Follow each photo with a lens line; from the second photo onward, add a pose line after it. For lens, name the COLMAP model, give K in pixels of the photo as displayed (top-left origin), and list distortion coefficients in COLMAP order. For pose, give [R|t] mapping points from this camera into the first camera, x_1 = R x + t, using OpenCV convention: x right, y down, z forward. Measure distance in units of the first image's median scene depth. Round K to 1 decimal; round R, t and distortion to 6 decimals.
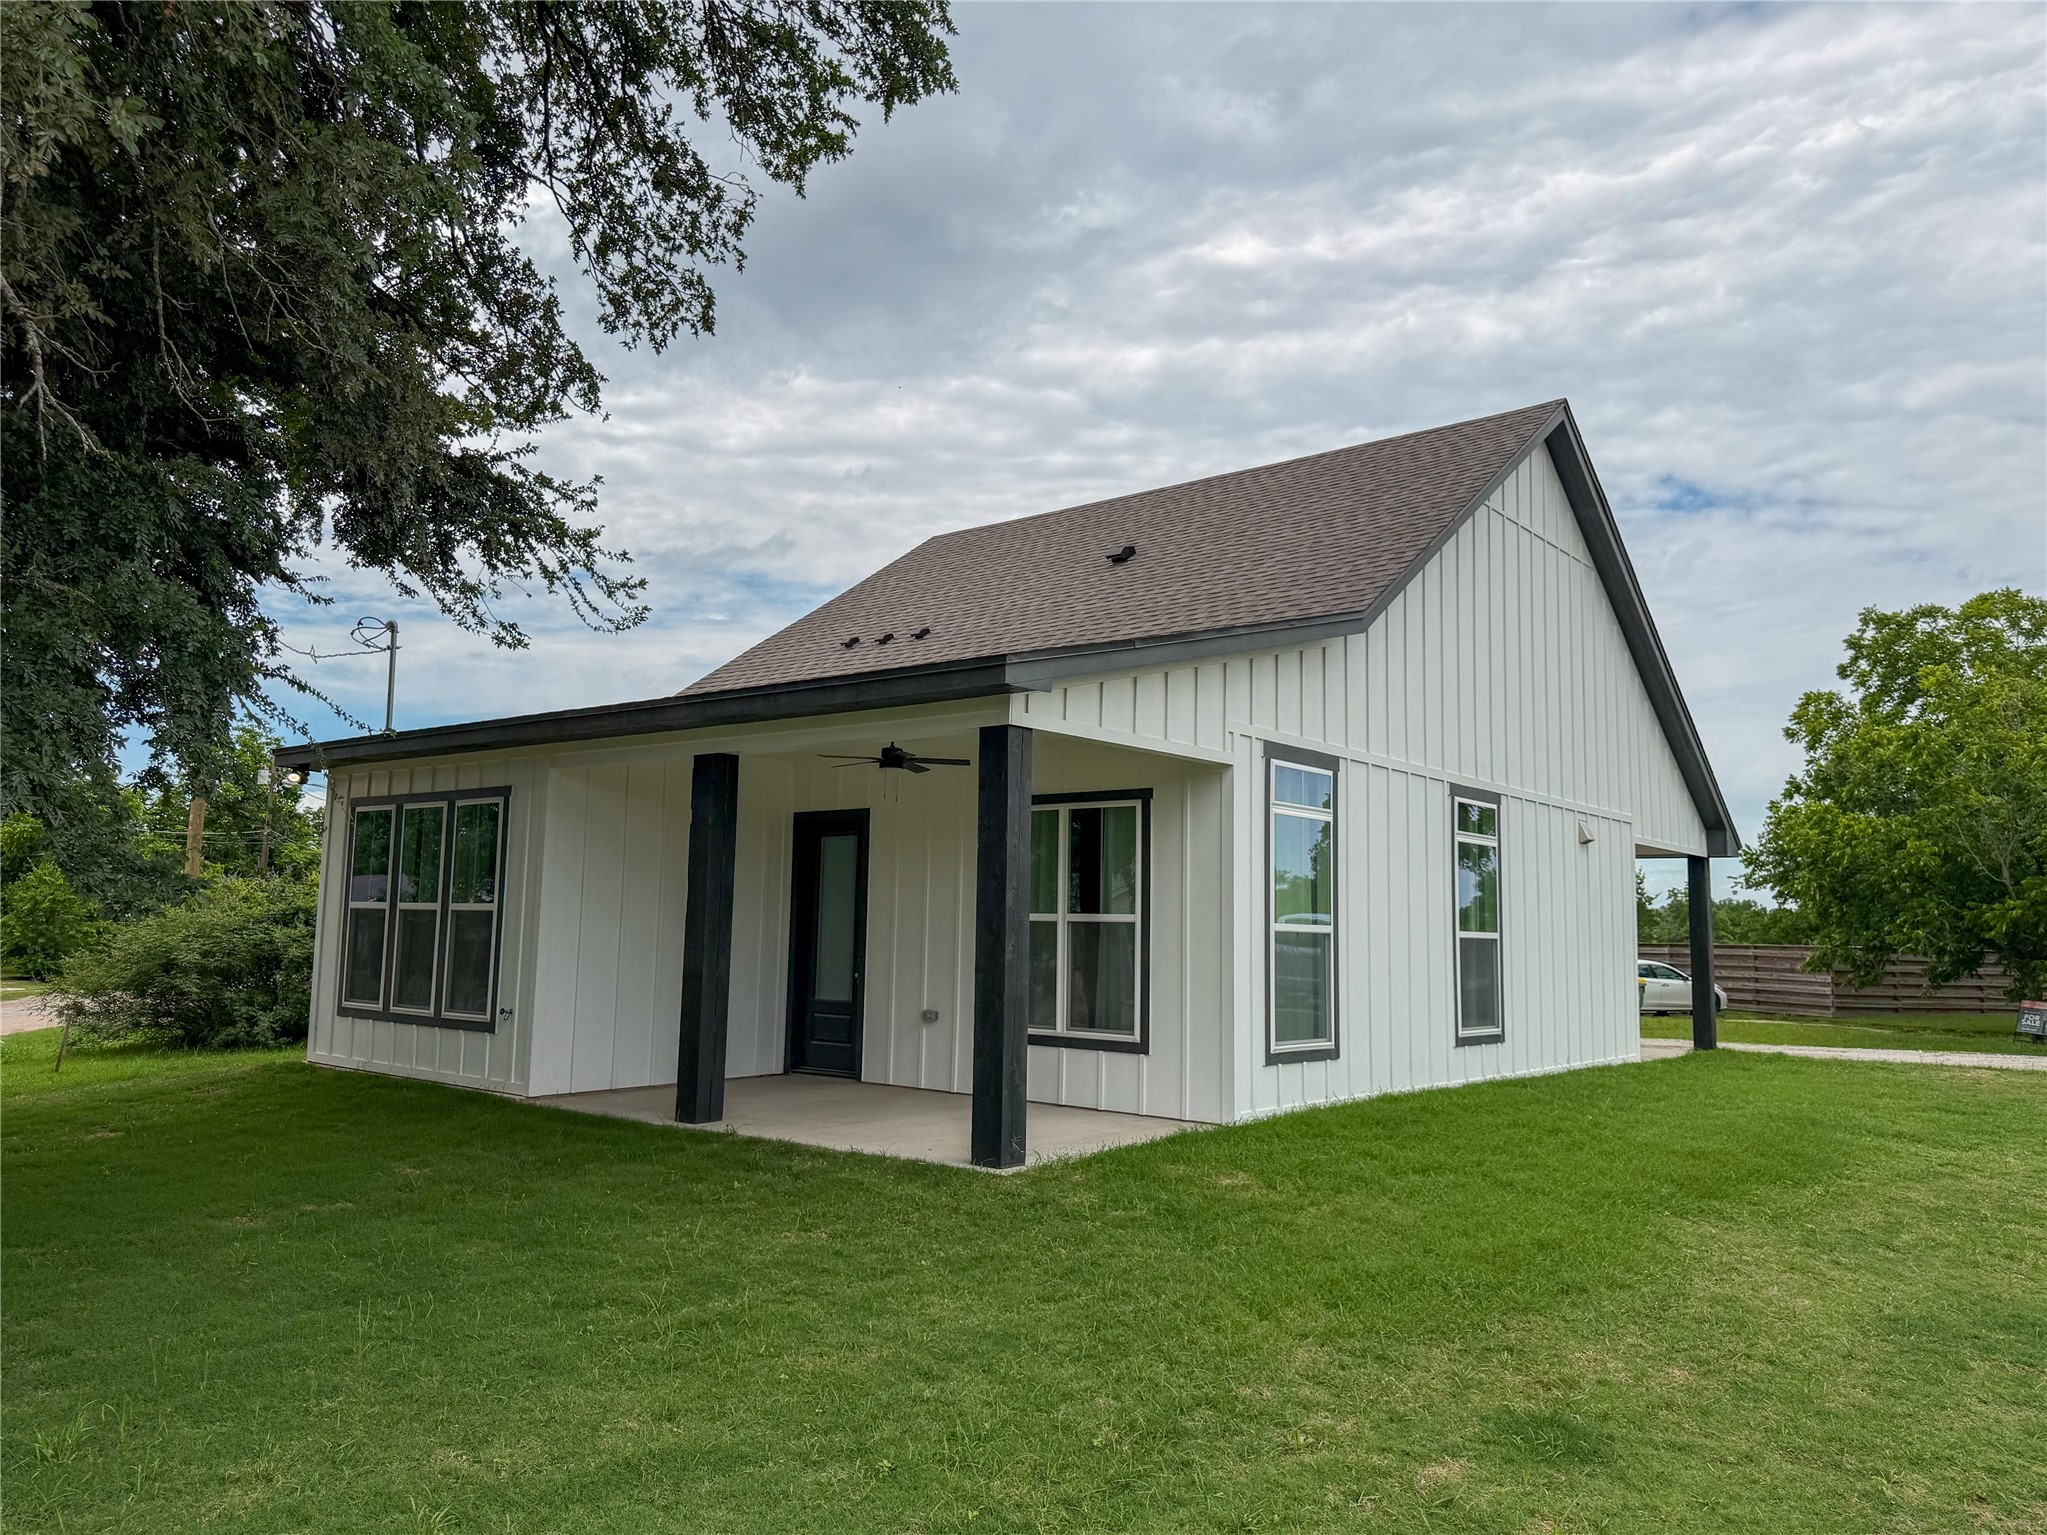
lens RADIAL K [[1488.3, 0, 1023.5], [0, 1488.3, 767.5], [0, 0, 1]] dist [0.004470, -0.000041]
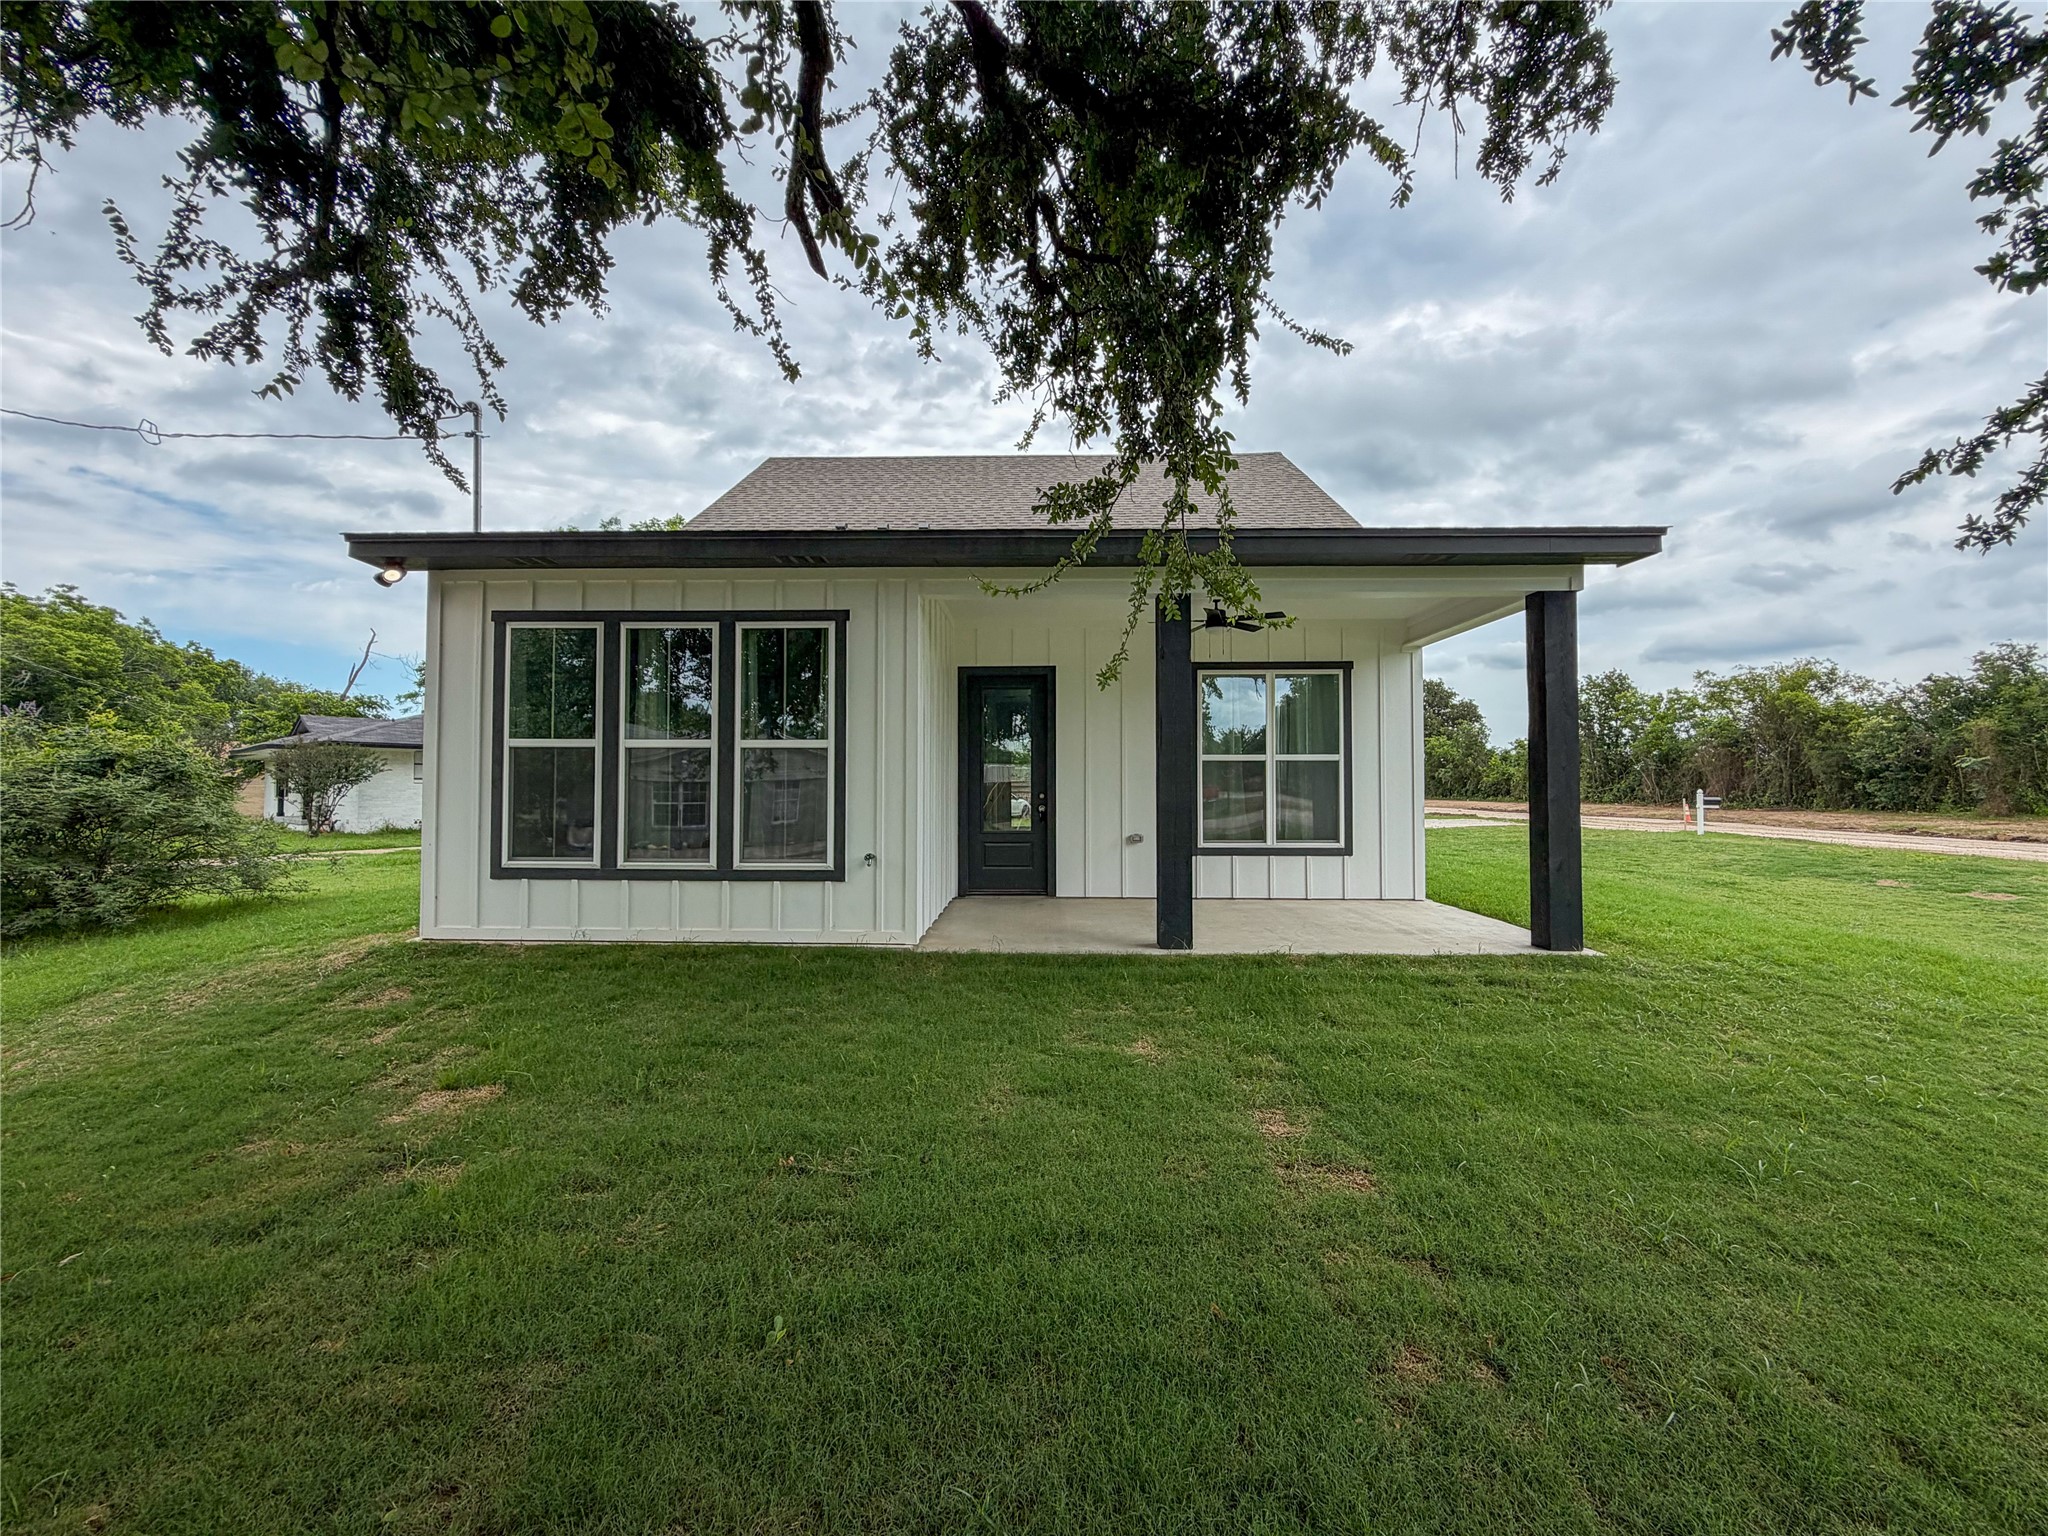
lens RADIAL K [[833.7, 0, 1018.3], [0, 833.7, 766.5], [0, 0, 1]] dist [0.000317, -0.000104]
pose [[0.796327, -0.001457, 0.604865, -0.537963], [-0.058457, 0.995131, 0.079357, 0.058456], [-0.602036, -0.098553, 0.792364, 0.506456]]
